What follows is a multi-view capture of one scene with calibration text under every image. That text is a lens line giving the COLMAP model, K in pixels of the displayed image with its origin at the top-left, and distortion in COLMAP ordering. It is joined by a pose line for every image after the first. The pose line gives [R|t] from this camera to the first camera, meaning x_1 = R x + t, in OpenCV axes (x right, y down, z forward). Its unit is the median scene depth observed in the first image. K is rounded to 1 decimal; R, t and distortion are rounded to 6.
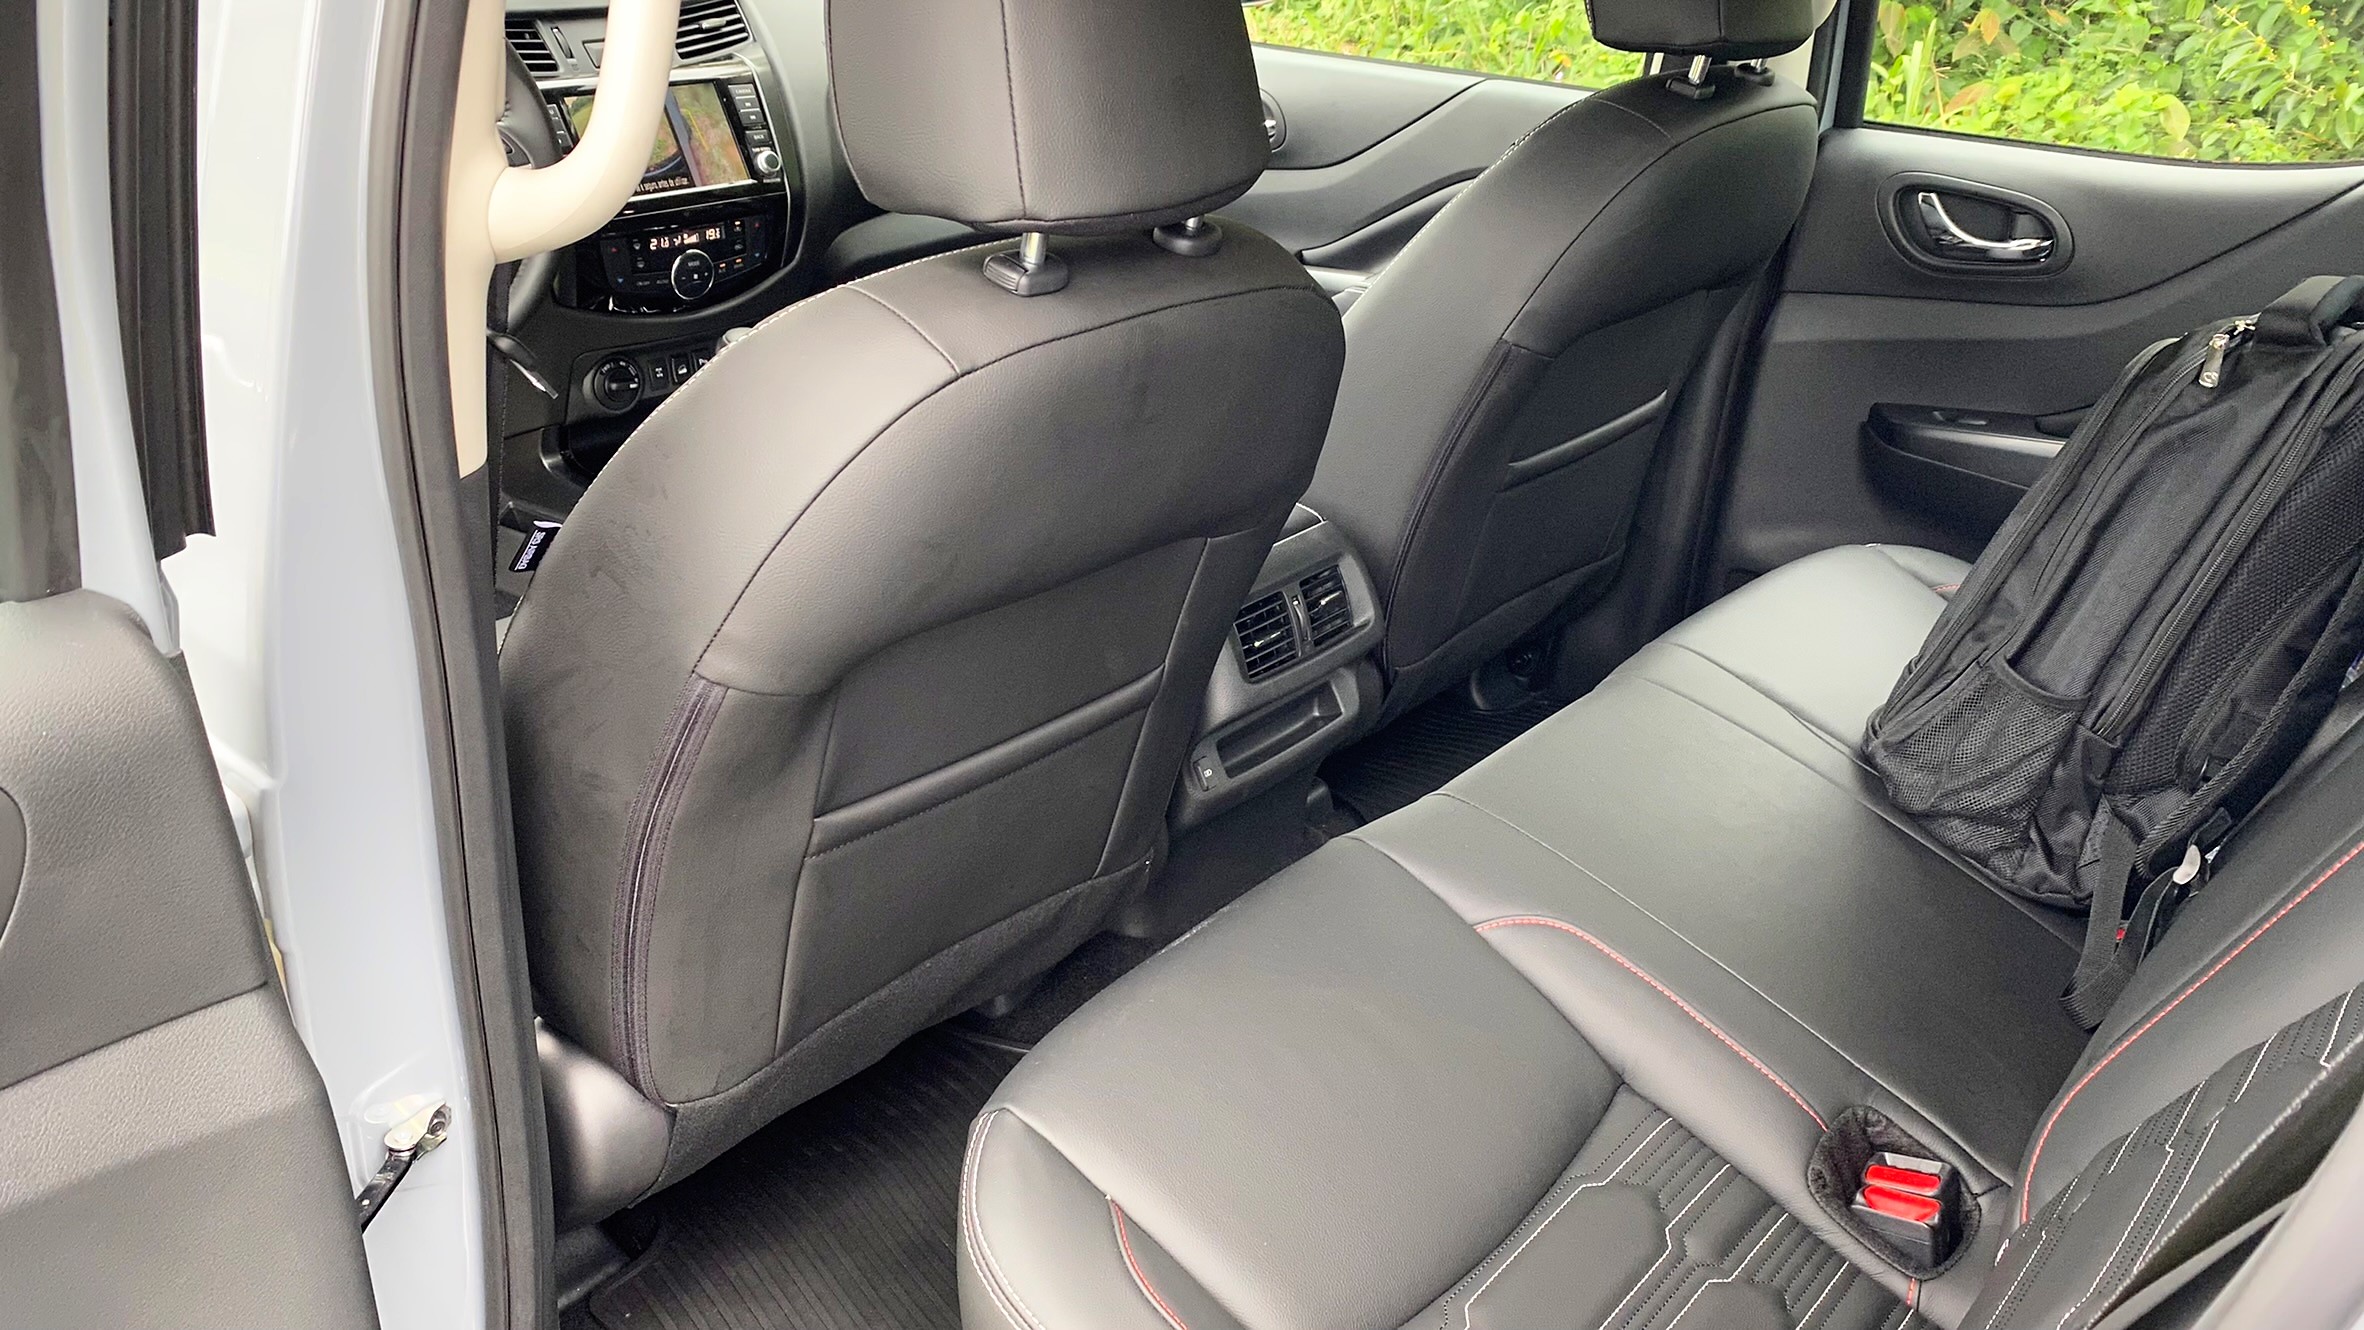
lens RADIAL K [[1800.5, 0, 1173.7], [0, 1800.5, 627.7], [0, 0, 1]] dist [0.039868, -0.039828]
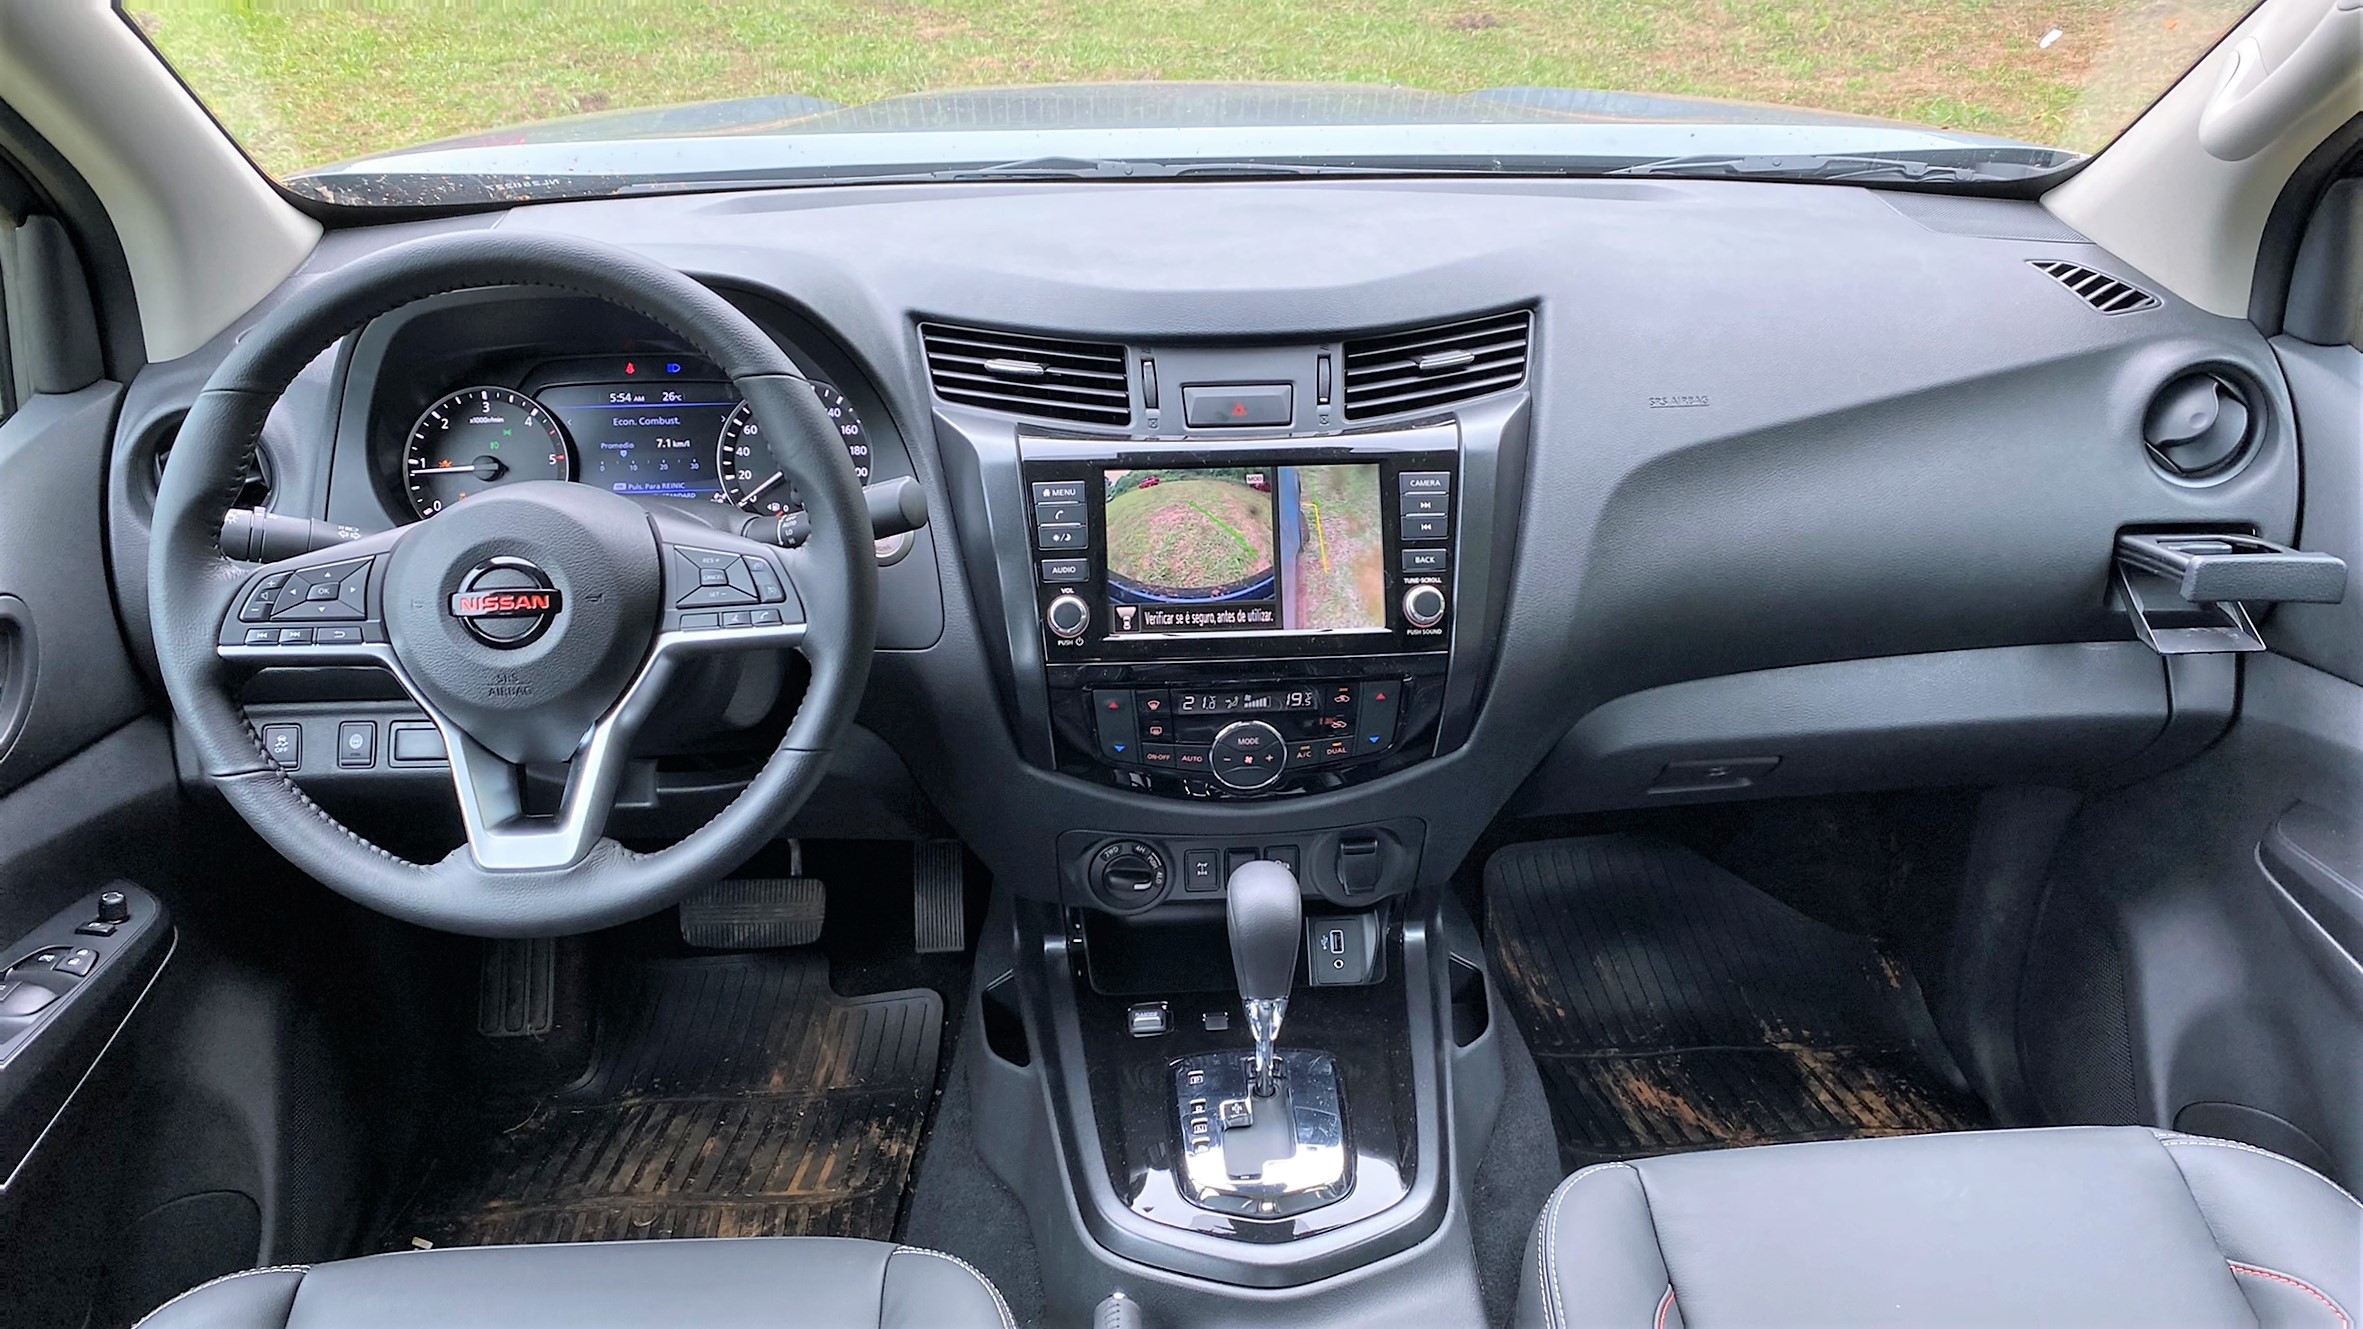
lens RADIAL K [[1803.7, 0, 1224.3], [0, 1803.7, 673.3], [0, 0, 1]] dist [0.086885, -0.121165]
pose [[0.705500, 0.269762, -0.655361, 0.136331], [-0.275684, 0.956354, 0.096882, -0.284275], [0.652892, 0.112323, 0.749076, 0.521377]]
